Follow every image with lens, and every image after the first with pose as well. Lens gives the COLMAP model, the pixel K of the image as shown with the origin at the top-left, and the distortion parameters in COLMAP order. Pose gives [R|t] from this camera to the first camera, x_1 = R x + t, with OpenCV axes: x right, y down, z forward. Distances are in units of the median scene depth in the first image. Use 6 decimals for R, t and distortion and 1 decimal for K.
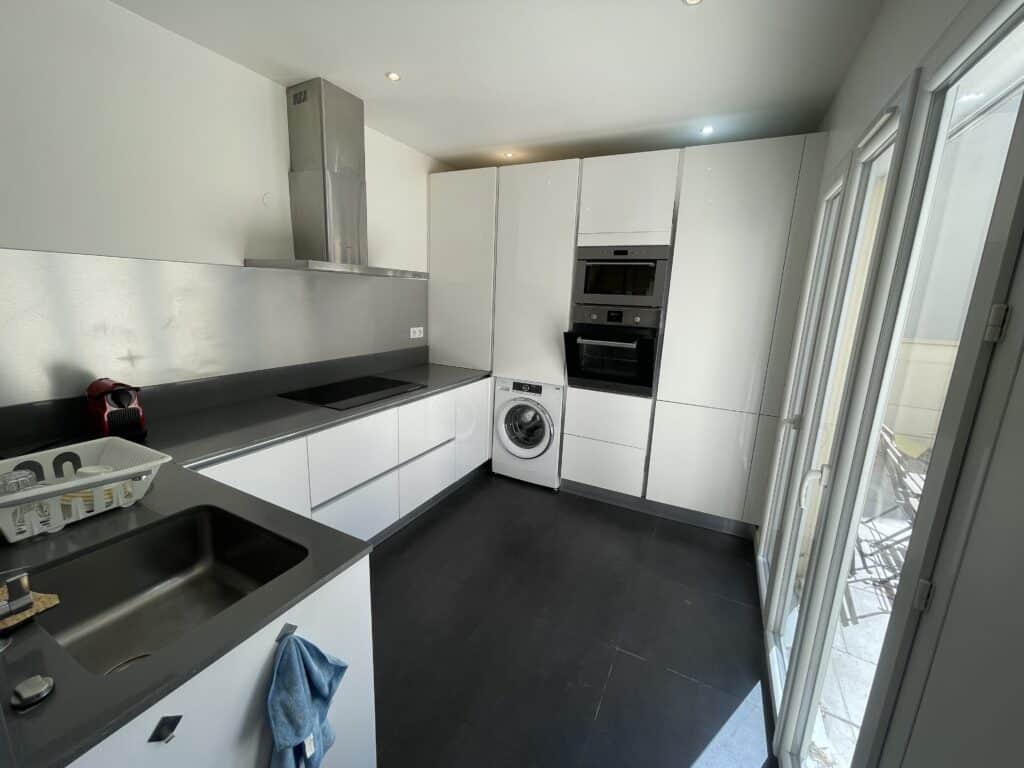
lens RADIAL K [[411.3, 0, 509.5], [0, 411.3, 380.2], [0, 0, 1]] dist [-0.005315, 0.000155]
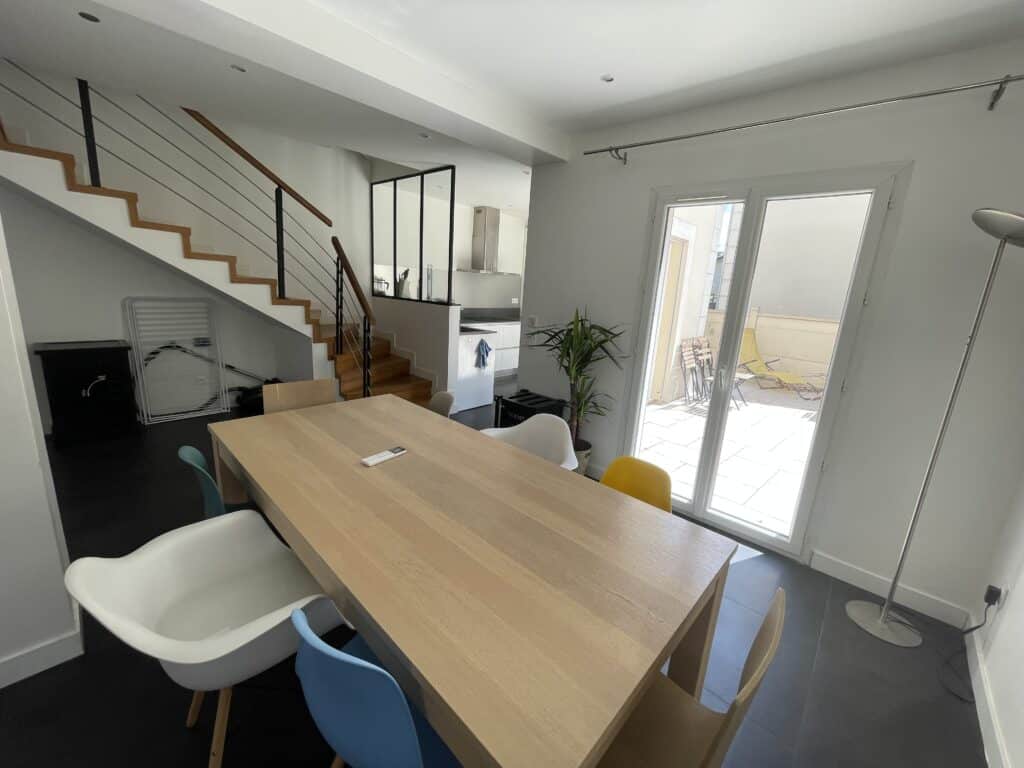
lens RADIAL K [[411.3, 0, 510.5], [0, 411.3, 378.9], [0, 0, 1]] dist [-0.005315, 0.000155]
pose [[0.965290, 0.079174, -0.248890, 0.397952], [-0.076872, 0.996860, 0.018971, 0.309558], [0.249610, 0.000820, 0.968346, -1.361744]]
